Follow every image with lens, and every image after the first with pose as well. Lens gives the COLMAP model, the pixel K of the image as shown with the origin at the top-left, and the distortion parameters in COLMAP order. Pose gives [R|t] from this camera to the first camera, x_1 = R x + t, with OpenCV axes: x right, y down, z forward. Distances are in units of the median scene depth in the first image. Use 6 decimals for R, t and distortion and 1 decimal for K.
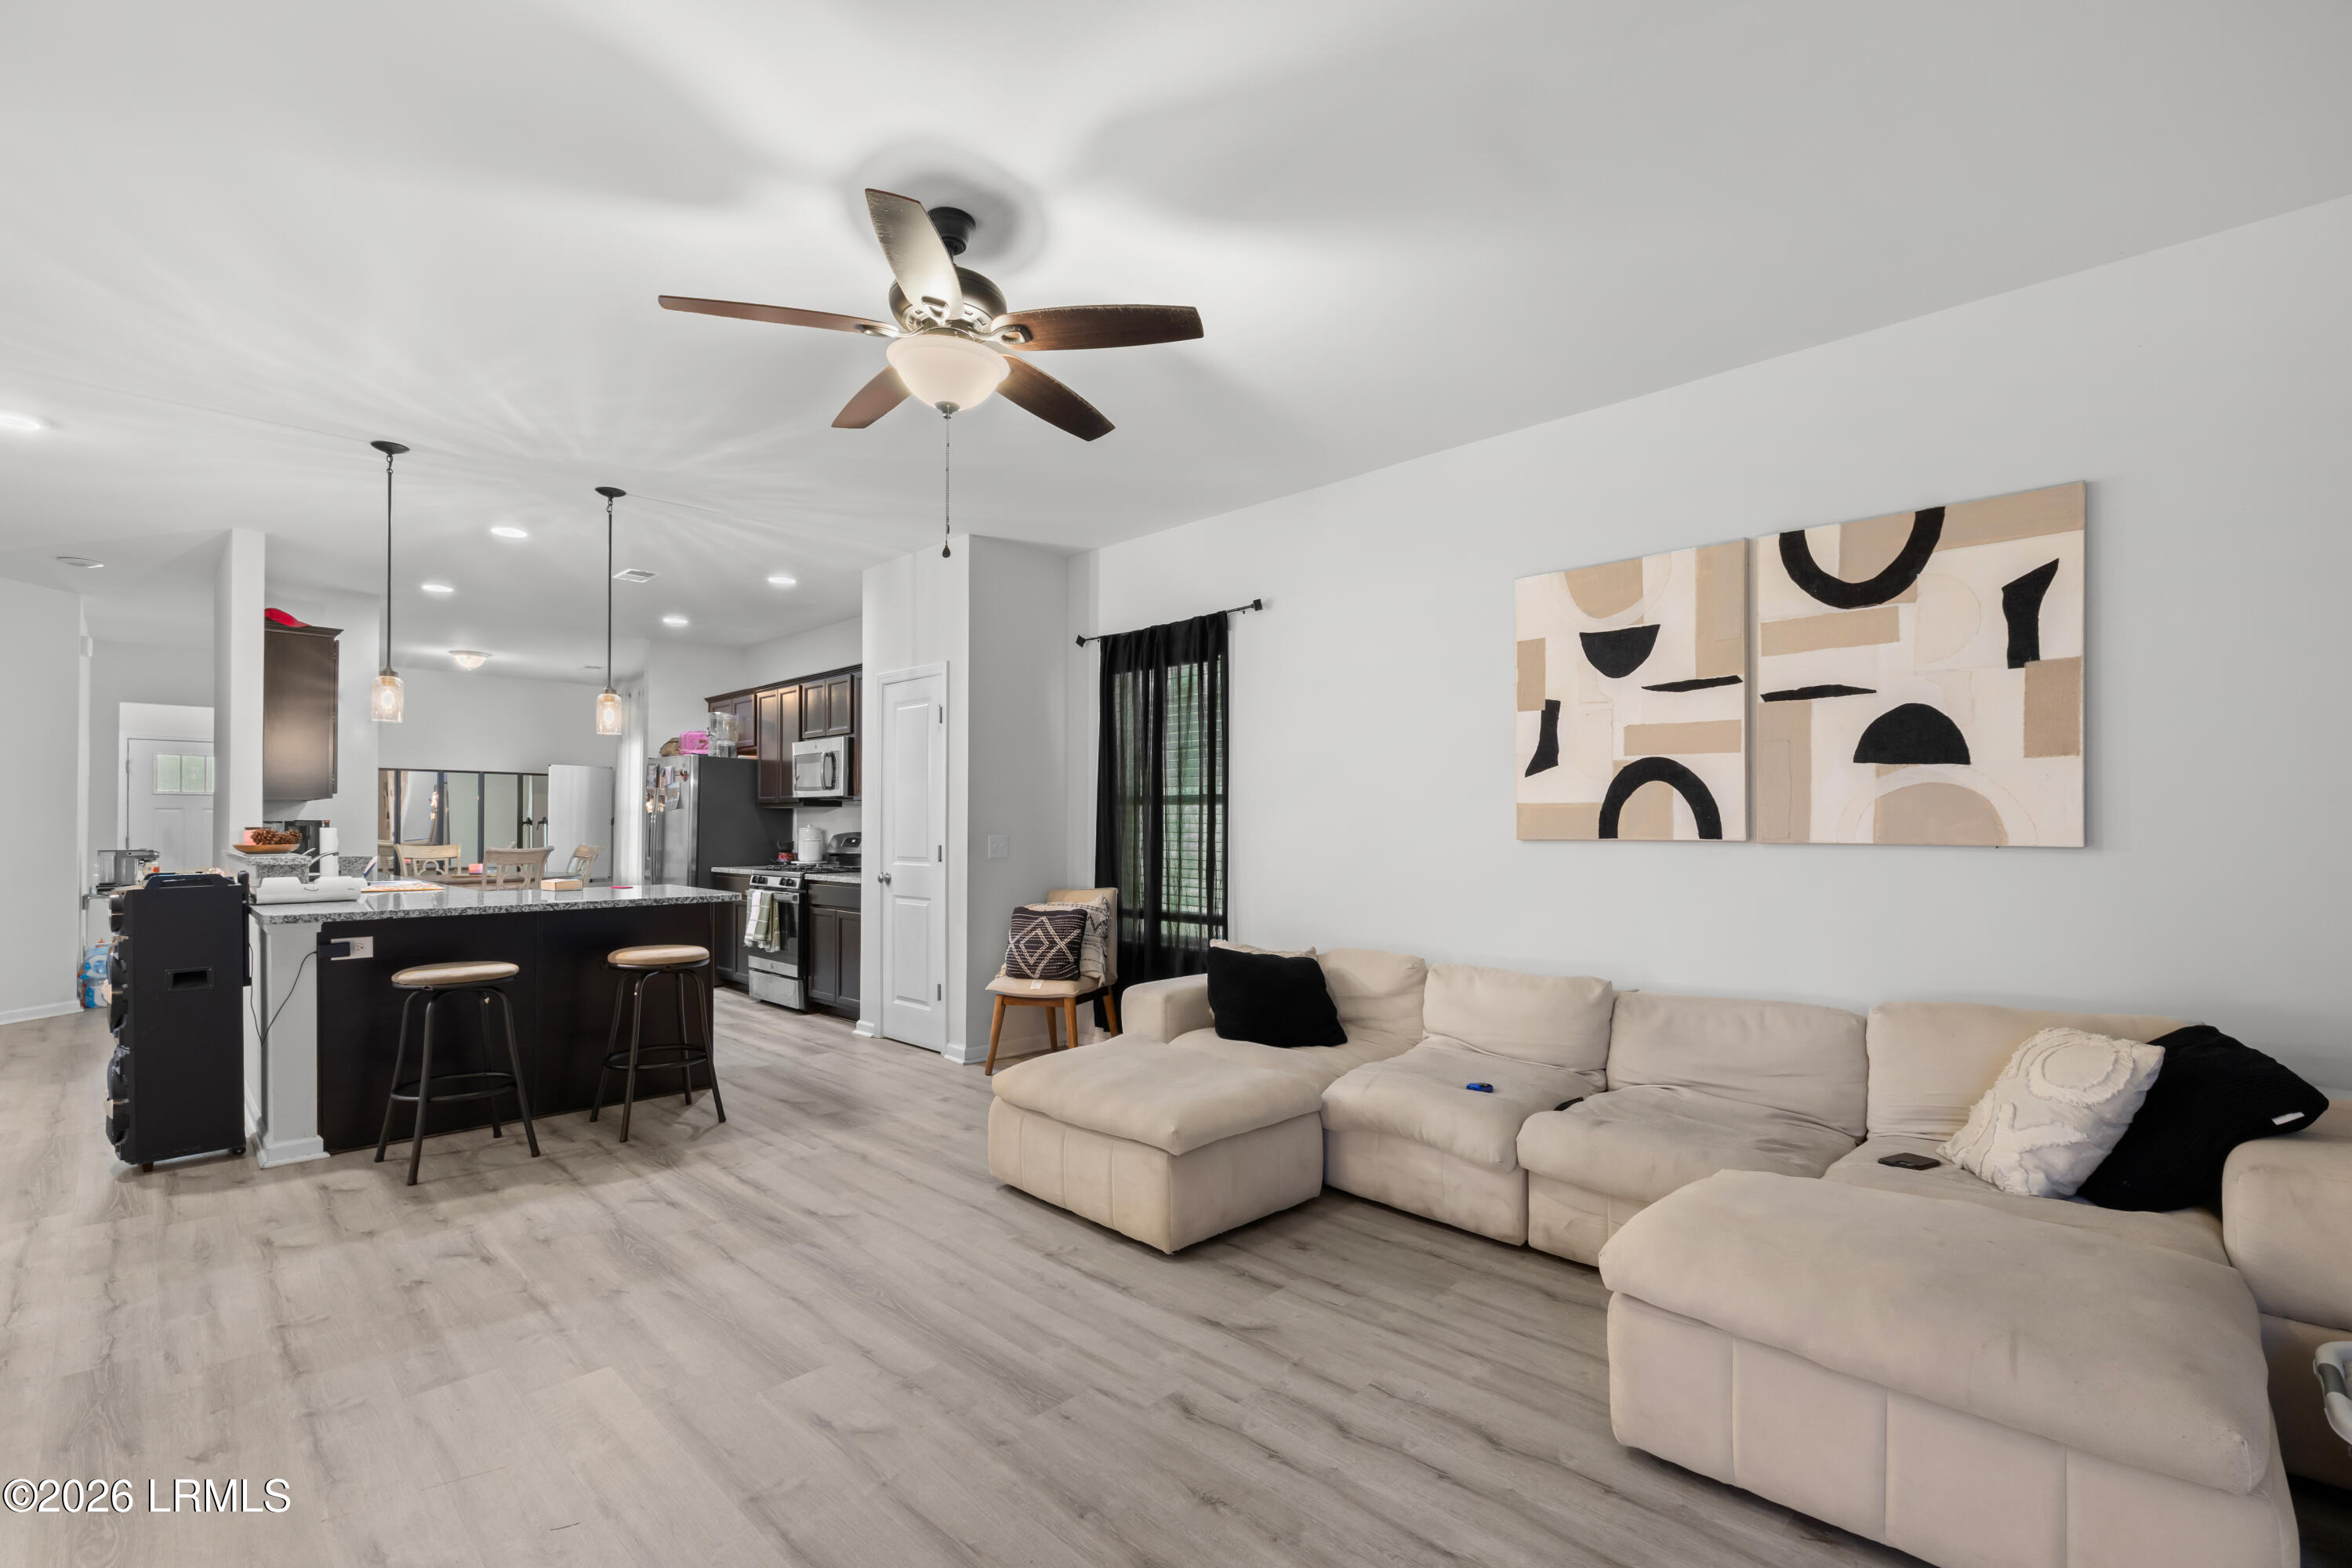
lens RADIAL K [[1032.1, 0, 1183.9], [0, 1032.1, 823.7], [0, 0, 1]] dist [0.001625, 0.000184]
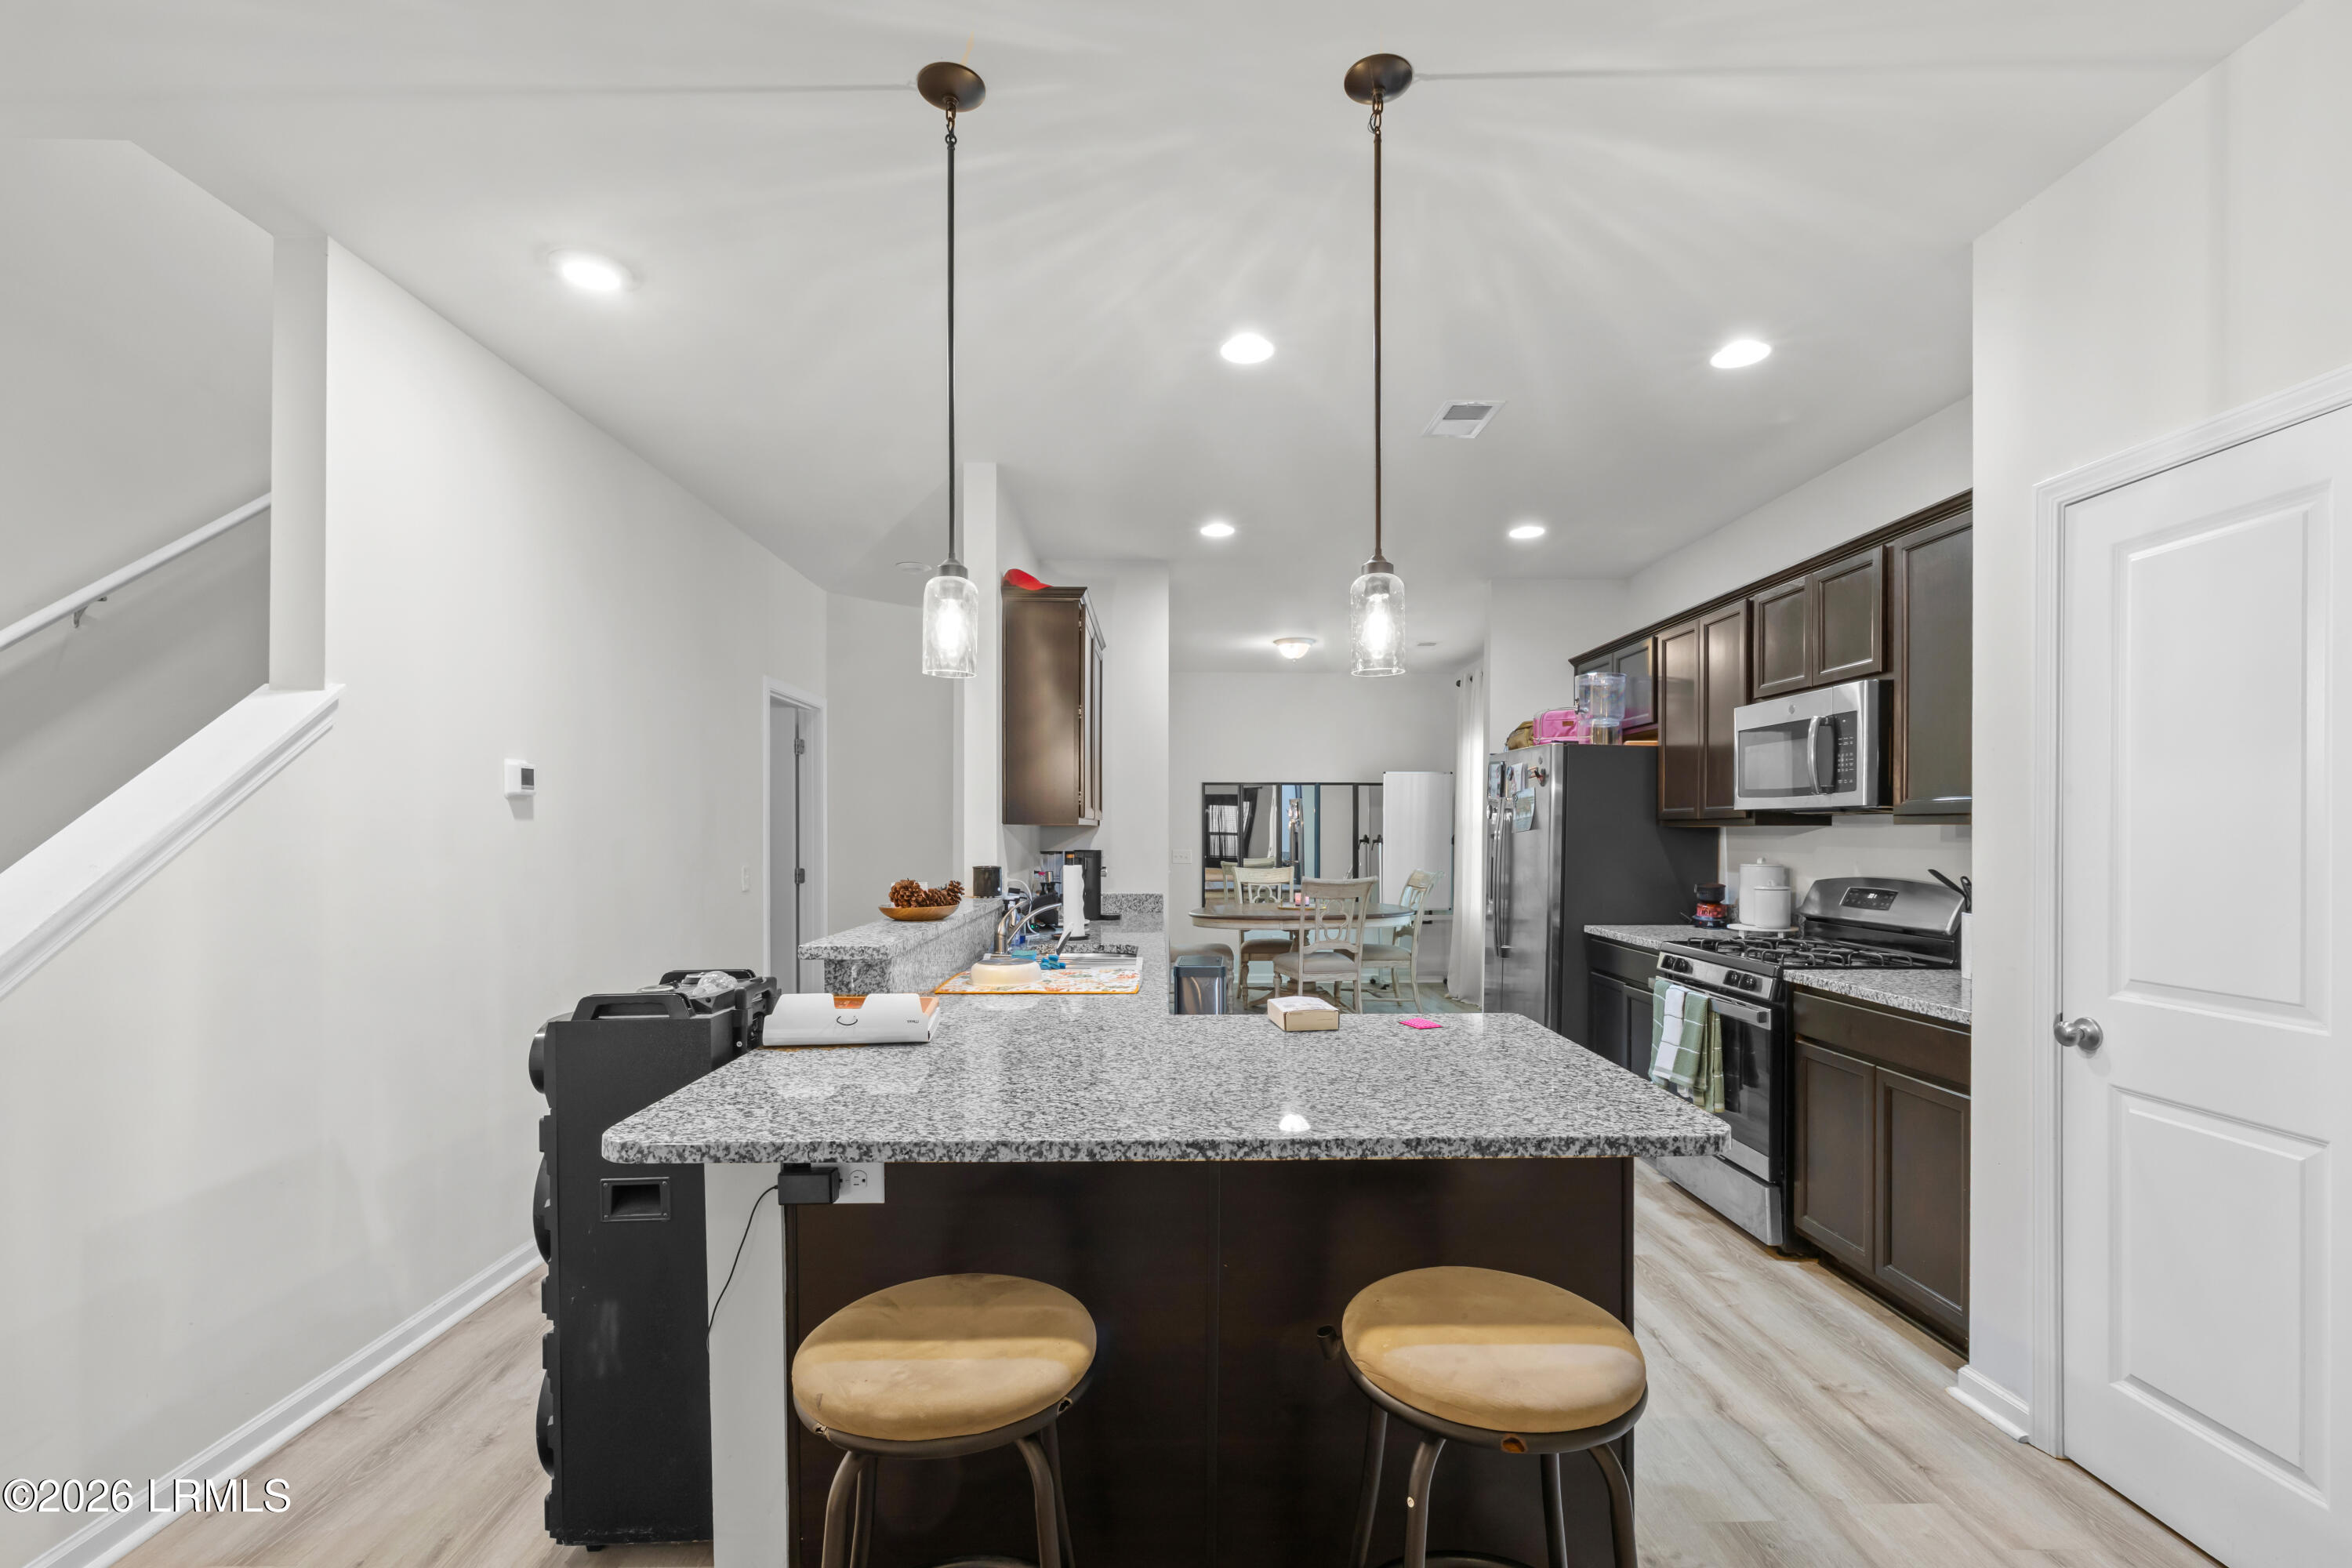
lens RADIAL K [[1032.1, 0, 1183.9], [0, 1032.1, 823.7], [0, 0, 1]] dist [0.001625, 0.000184]
pose [[0.712590, -0.005449, -0.701560, -0.196186], [0.002180, 0.999982, -0.005552, -0.015021], [0.701578, 0.002427, 0.712589, 0.395216]]
